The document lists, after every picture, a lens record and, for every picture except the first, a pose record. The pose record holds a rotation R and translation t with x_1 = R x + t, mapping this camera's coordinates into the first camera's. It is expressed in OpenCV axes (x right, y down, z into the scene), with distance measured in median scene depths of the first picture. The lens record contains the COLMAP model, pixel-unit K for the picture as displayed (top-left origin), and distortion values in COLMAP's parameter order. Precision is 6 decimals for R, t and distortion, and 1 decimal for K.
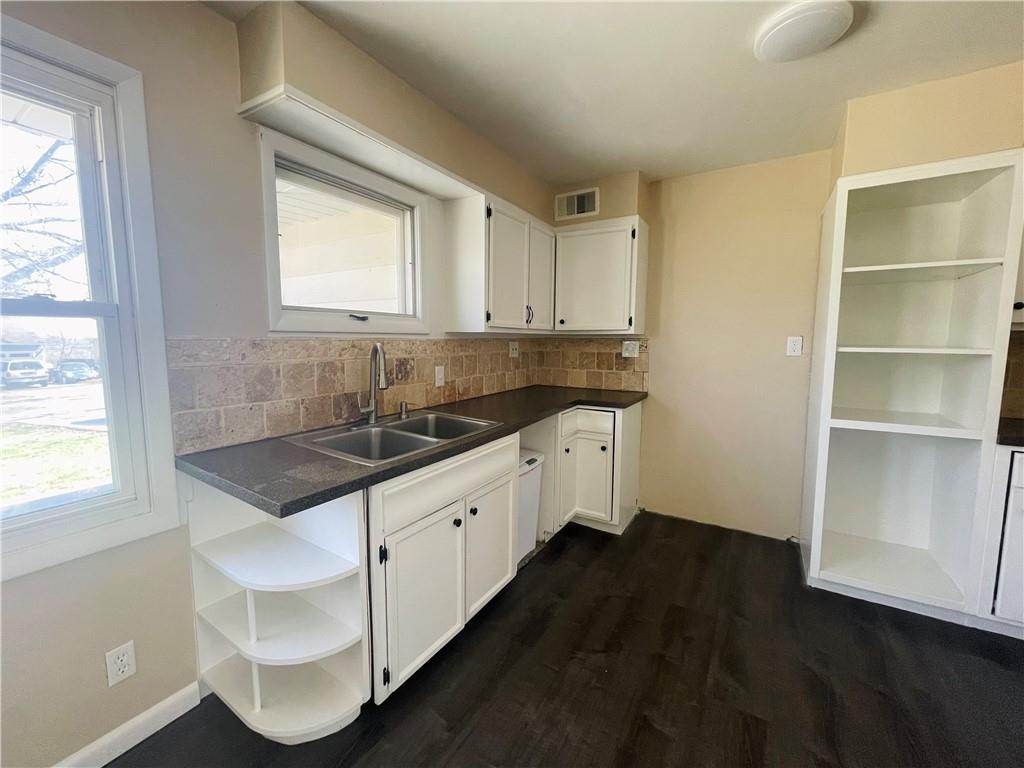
lens RADIAL K [[409.6, 0, 507.0], [0, 409.6, 379.4], [0, 0, 1]] dist [-0.001317, -0.000305]
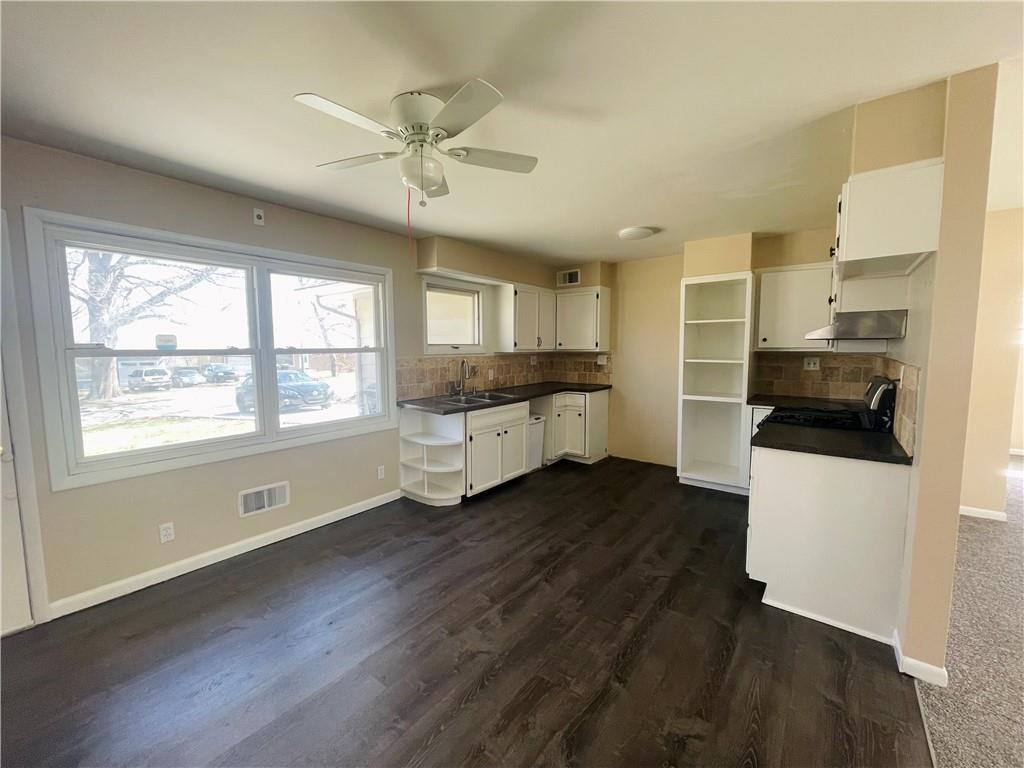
lens RADIAL K [[409.6, 0, 507.0], [0, 409.6, 379.4], [0, 0, 1]] dist [-0.001317, -0.000305]
pose [[0.992964, 0.000970, -0.118412, 0.142999], [-0.003046, 0.999845, -0.017355, 0.048072], [0.118377, 0.017594, 0.992813, -0.931771]]
